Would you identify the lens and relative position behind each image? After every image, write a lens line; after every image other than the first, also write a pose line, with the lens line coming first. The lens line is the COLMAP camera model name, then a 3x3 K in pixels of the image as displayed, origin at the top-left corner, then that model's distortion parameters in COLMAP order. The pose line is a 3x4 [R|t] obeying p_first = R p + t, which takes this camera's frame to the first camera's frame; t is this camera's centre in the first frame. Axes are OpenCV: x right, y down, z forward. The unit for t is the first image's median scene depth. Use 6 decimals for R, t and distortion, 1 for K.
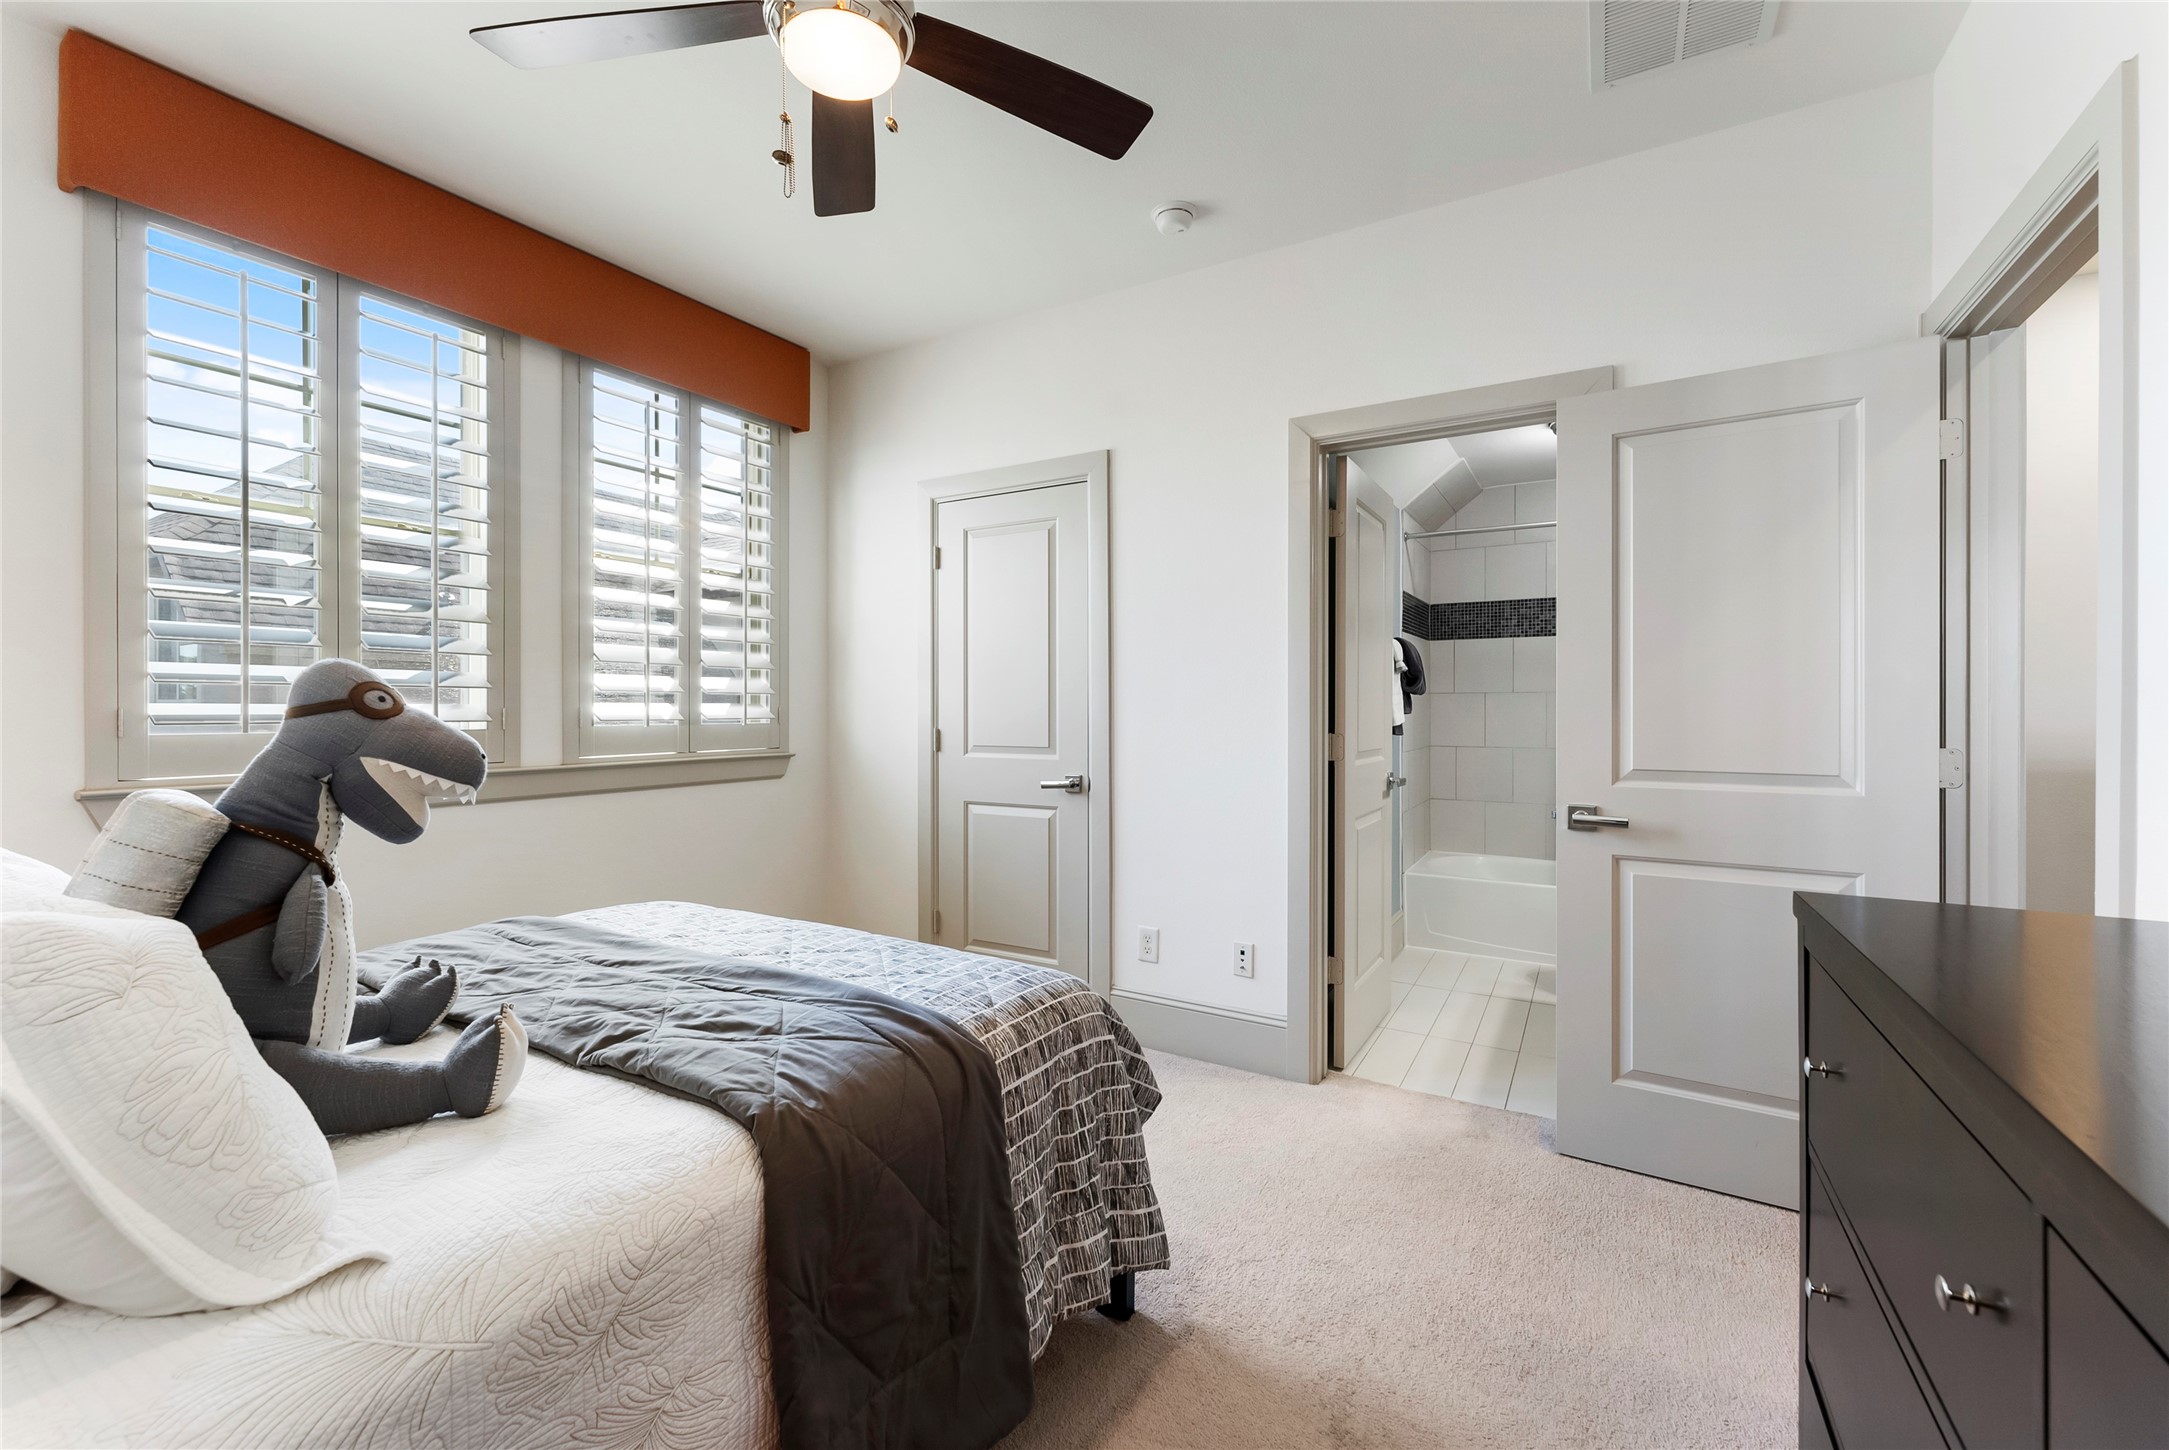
lens RADIAL K [[913.6, 0, 1083.1], [0, 913.6, 719.1], [0, 0, 1]] dist [0.000864, 0.000241]
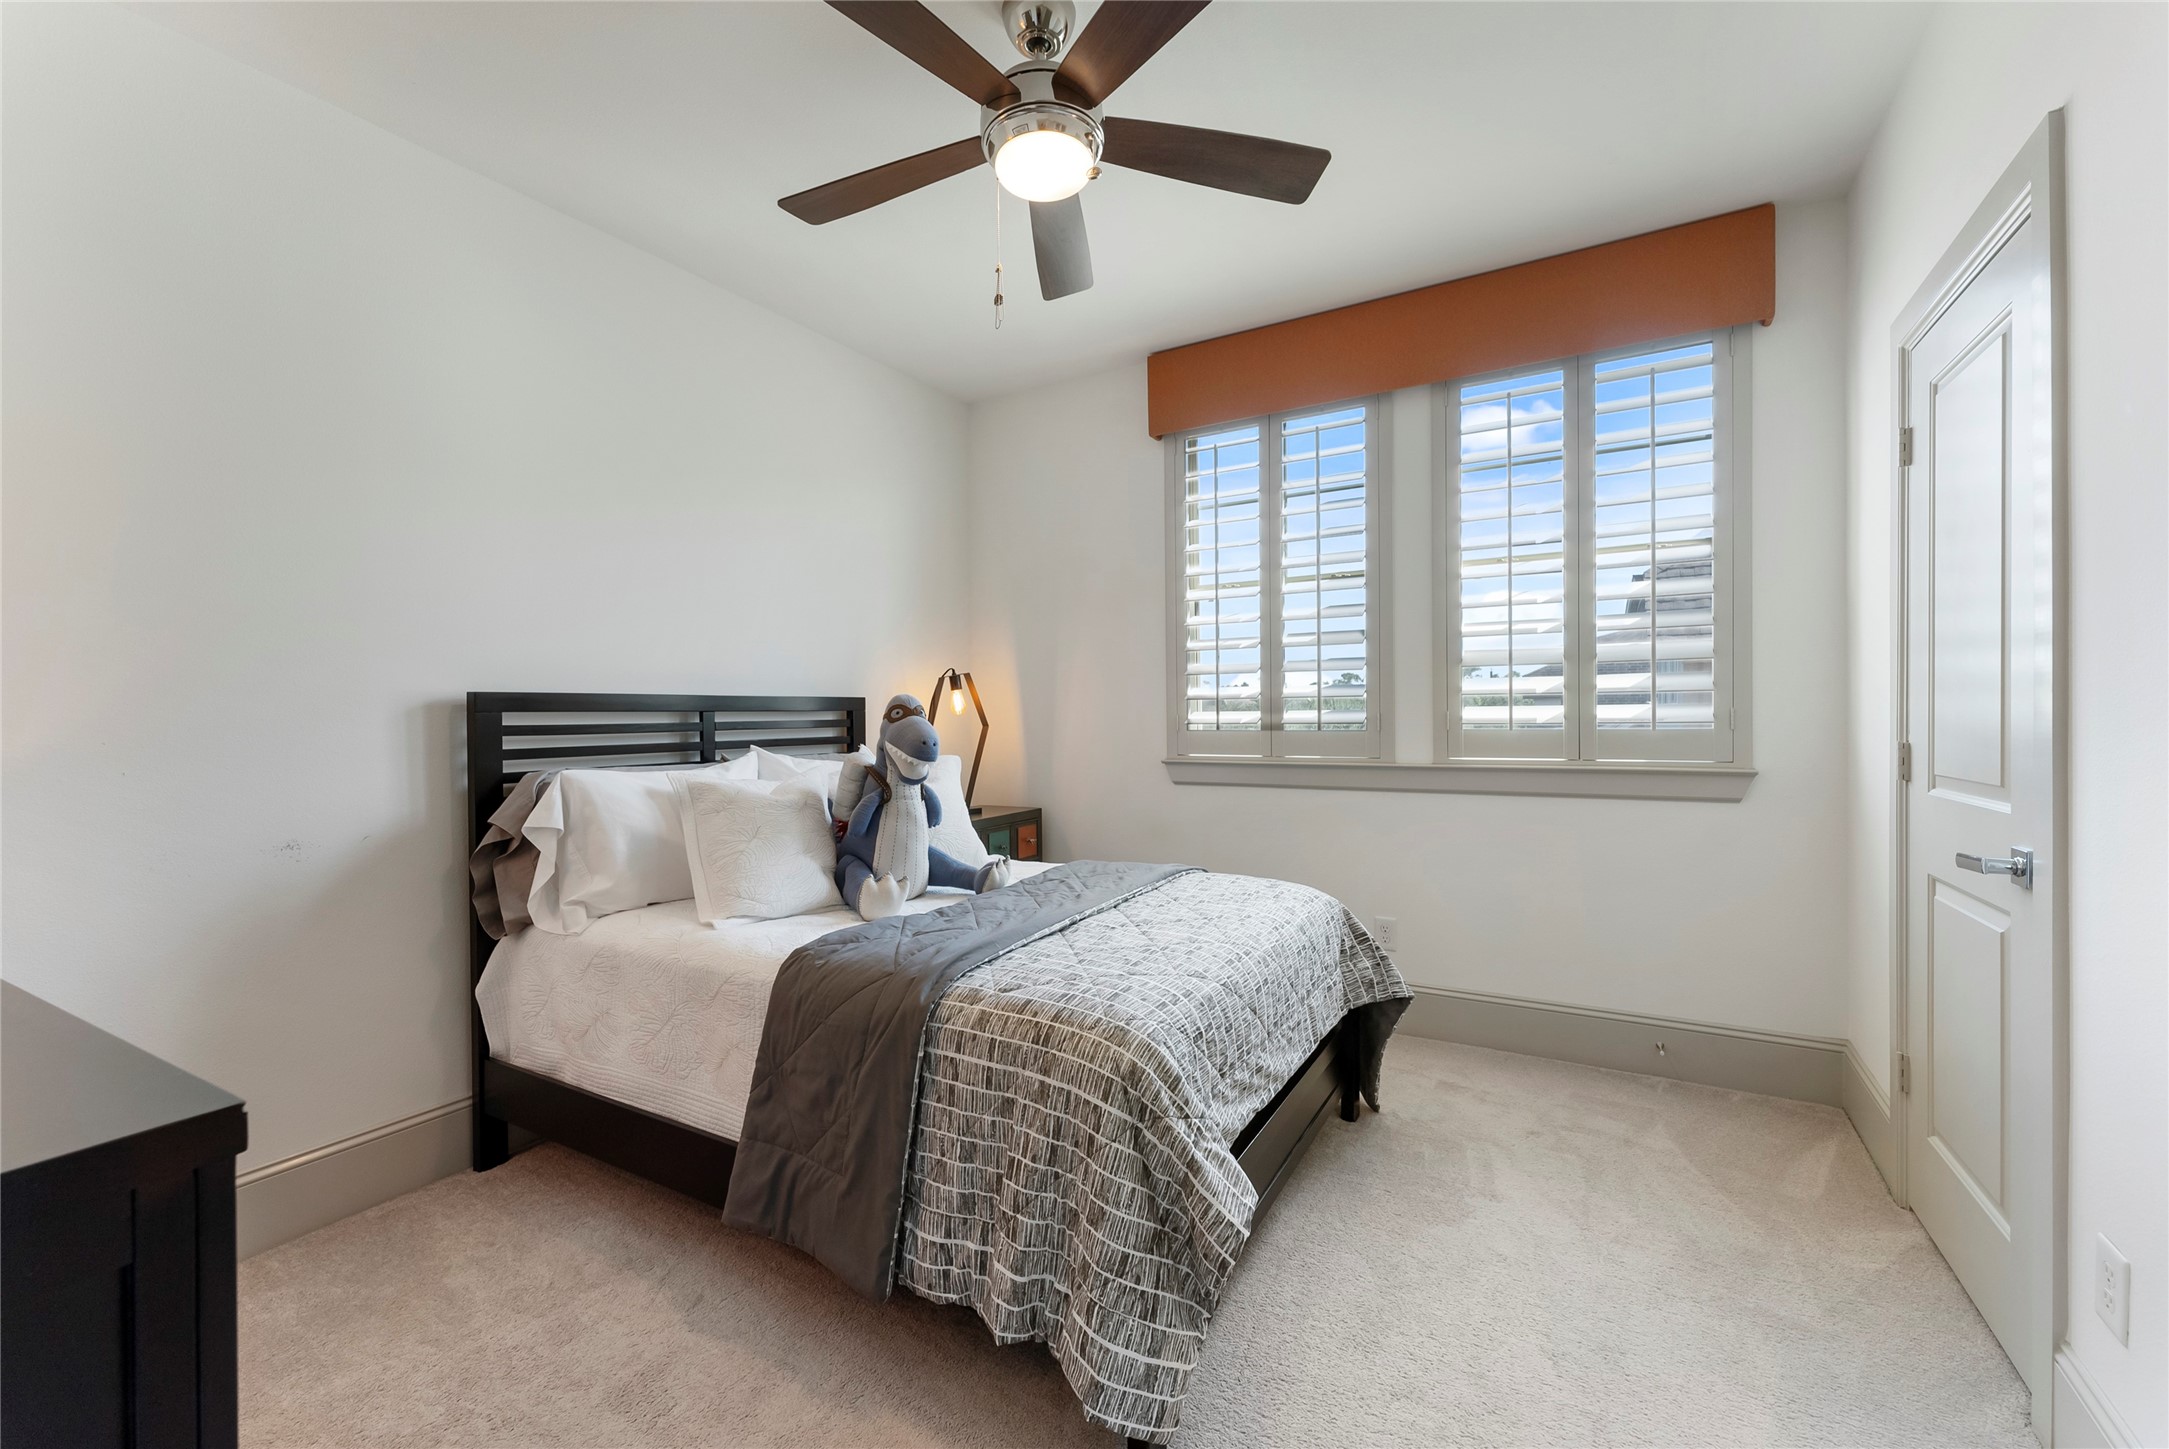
lens RADIAL K [[913.6, 0, 1083.1], [0, 913.6, 718.6], [0, 0, 1]] dist [0.000864, 0.000241]
pose [[-0.019352, 0.002238, -0.999810, 0.520350], [-0.003347, 0.999992, 0.002303, -0.004889], [0.999807, 0.003391, -0.019345, 0.598060]]
